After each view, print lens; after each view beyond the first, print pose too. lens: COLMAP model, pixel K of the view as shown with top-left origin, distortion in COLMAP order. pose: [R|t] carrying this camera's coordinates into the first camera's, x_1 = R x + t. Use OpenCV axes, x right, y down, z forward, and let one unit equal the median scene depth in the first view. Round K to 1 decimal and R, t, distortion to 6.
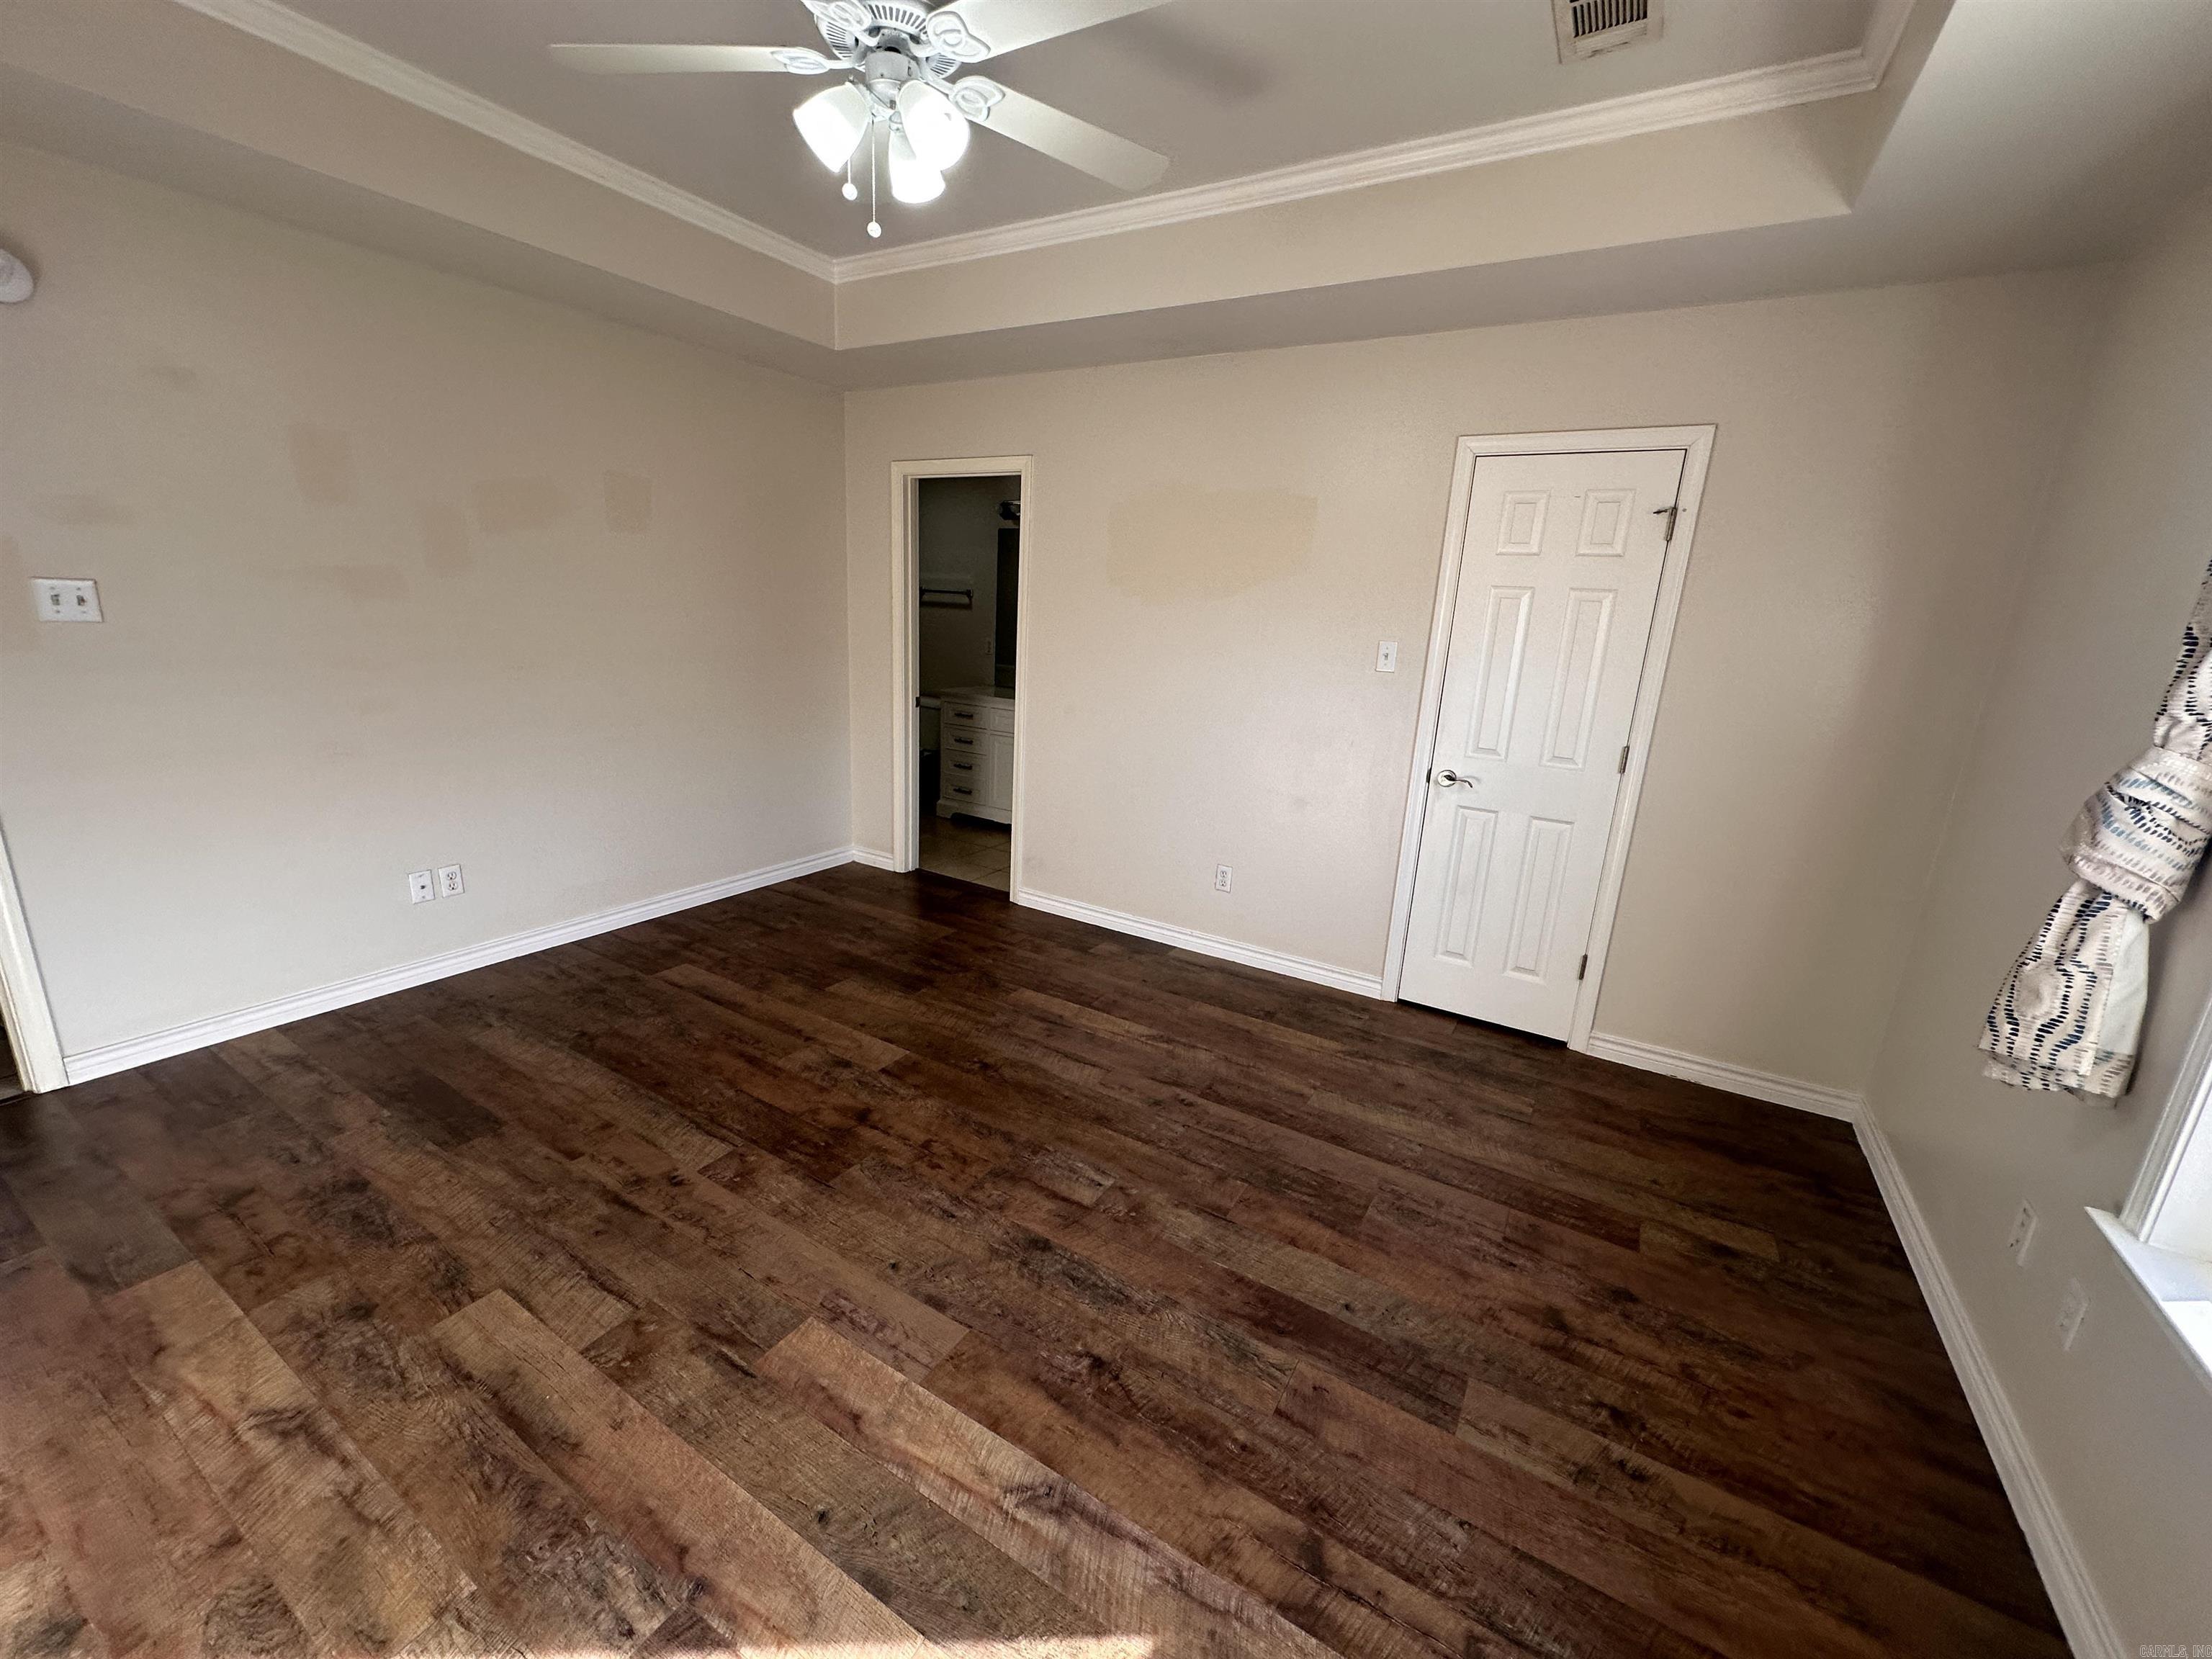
lens RADIAL K [[860.0, 0, 1099.8], [0, 860.0, 873.1], [0, 0, 1]] dist [-0.001956, -0.000131]
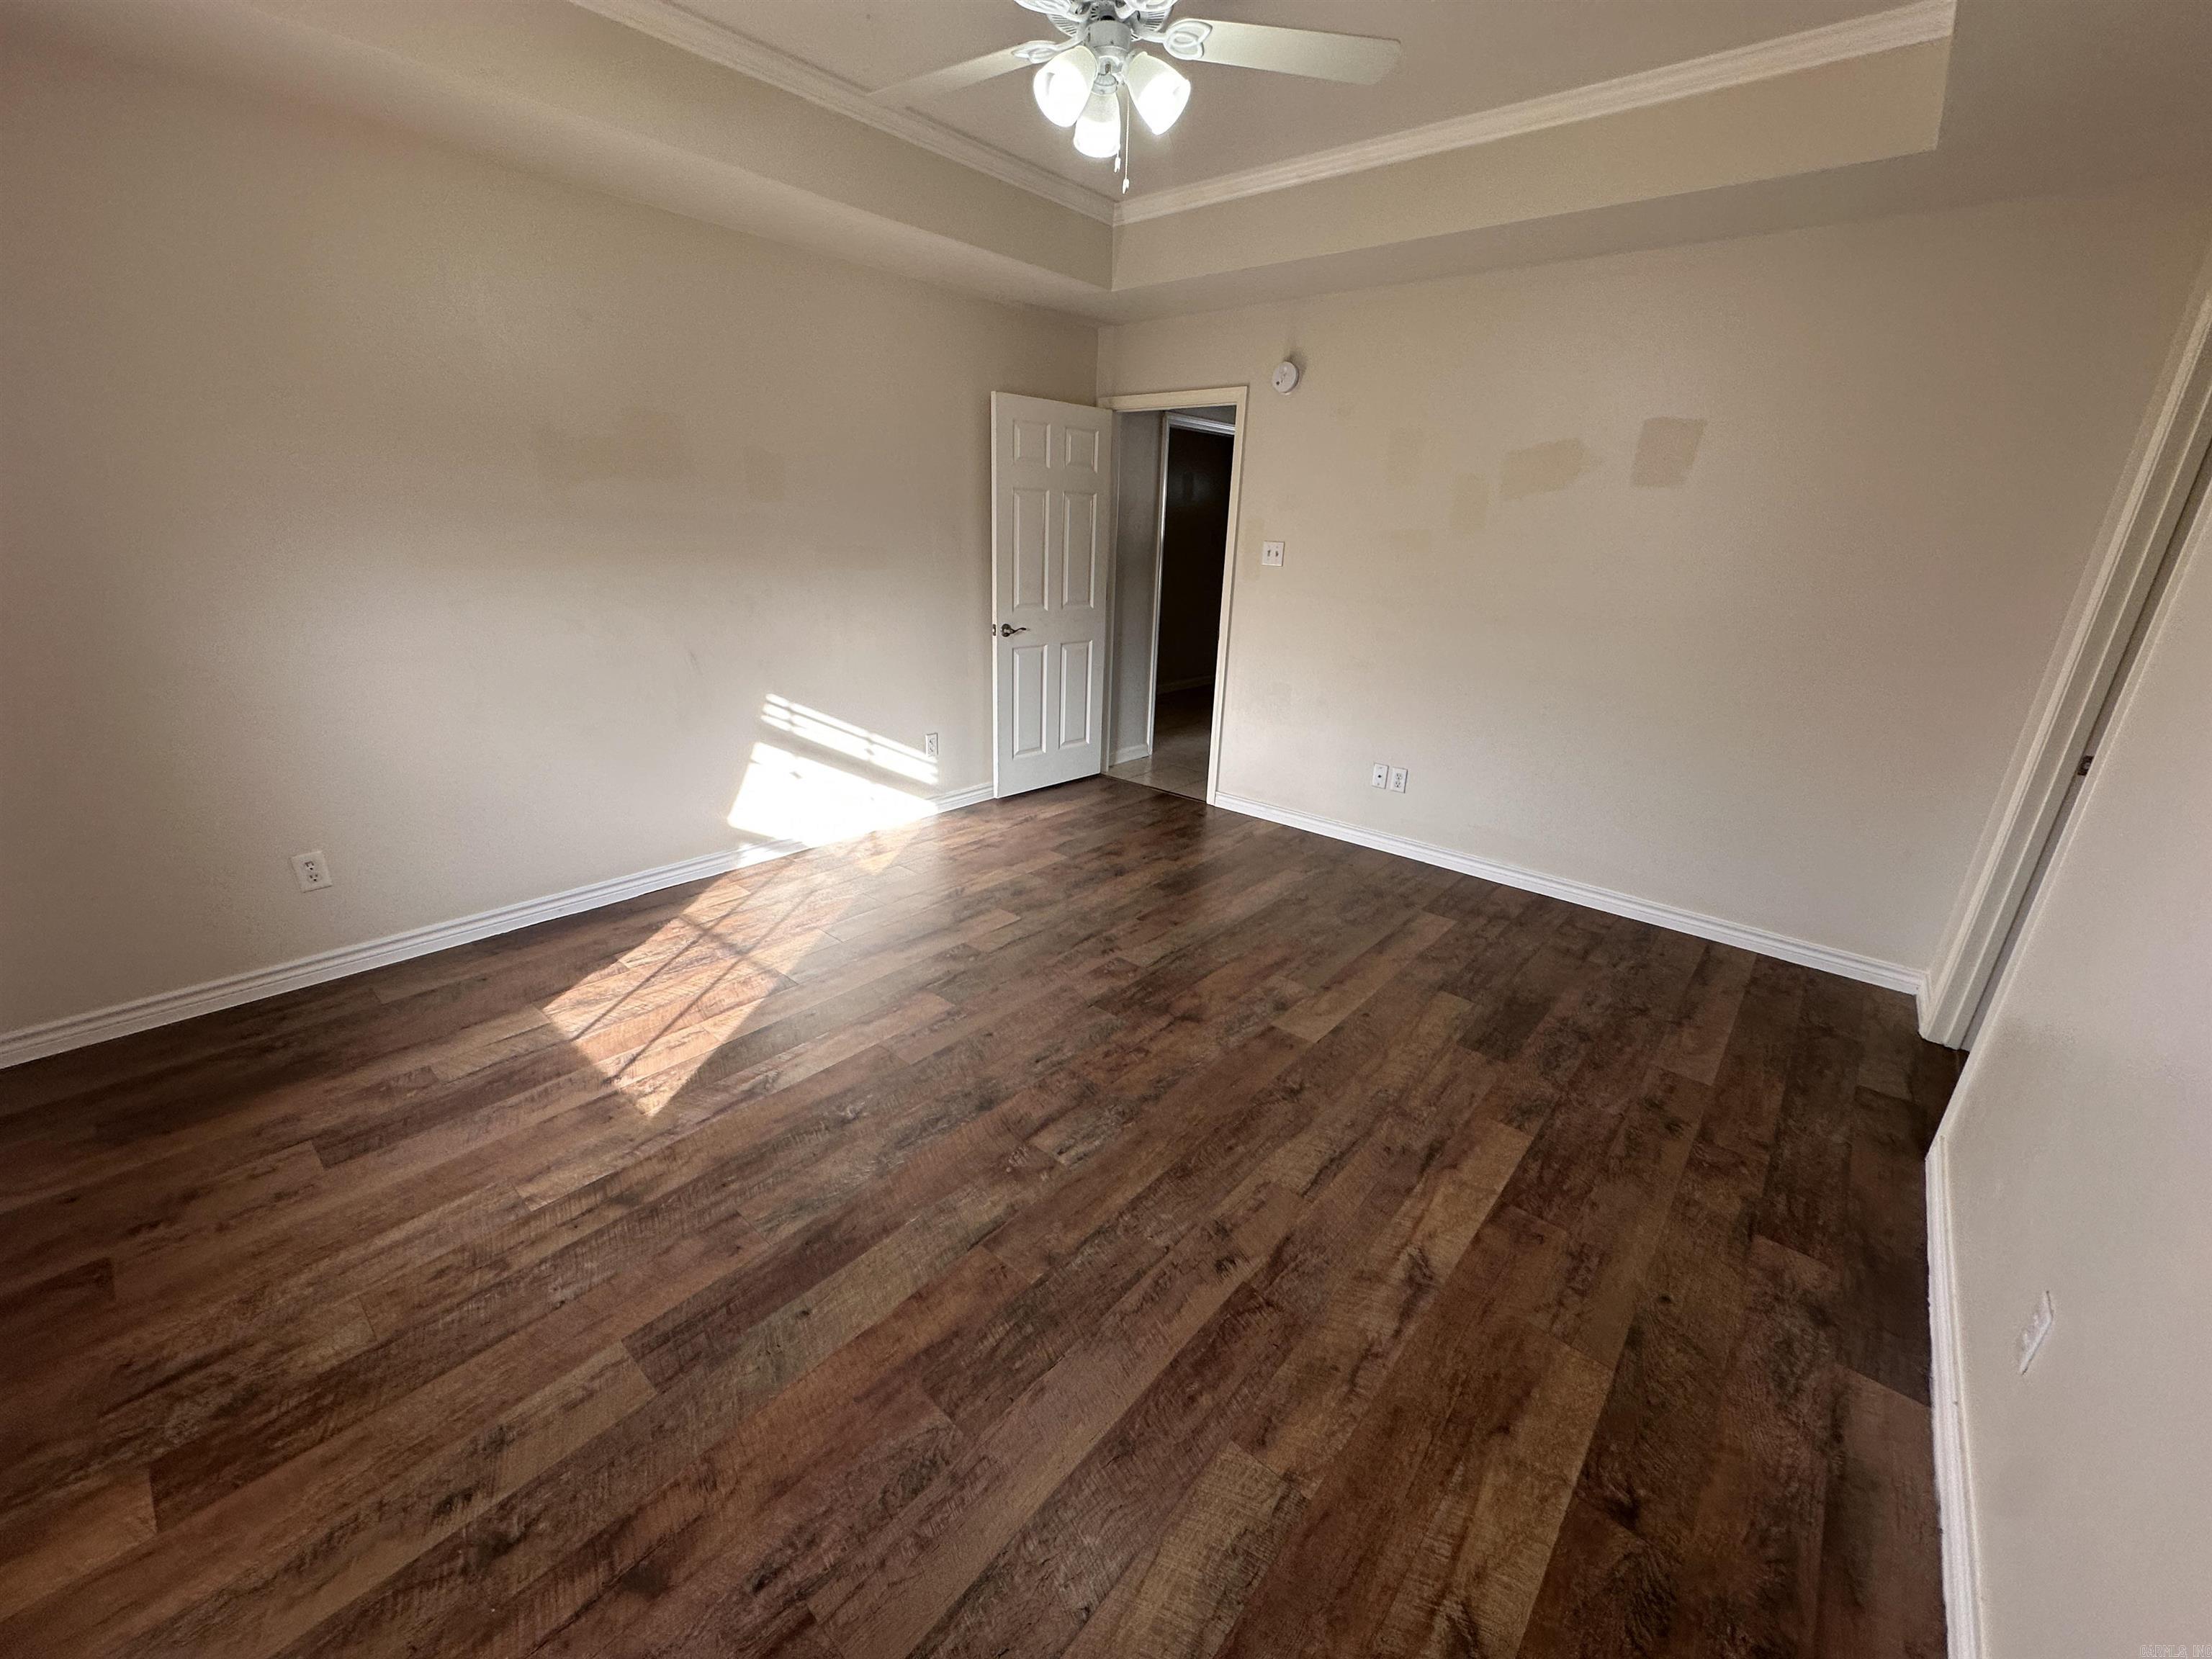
lens RADIAL K [[879.2, 0, 1106.0], [0, 879.2, 829.5], [0, 0, 1]] dist [-0.001330, 0.000275]
pose [[-0.158861, 0.273685, -0.948609, 0.837329], [-0.335682, 0.888598, 0.312587, -0.275502], [0.928483, 0.368089, -0.049293, 1.009022]]
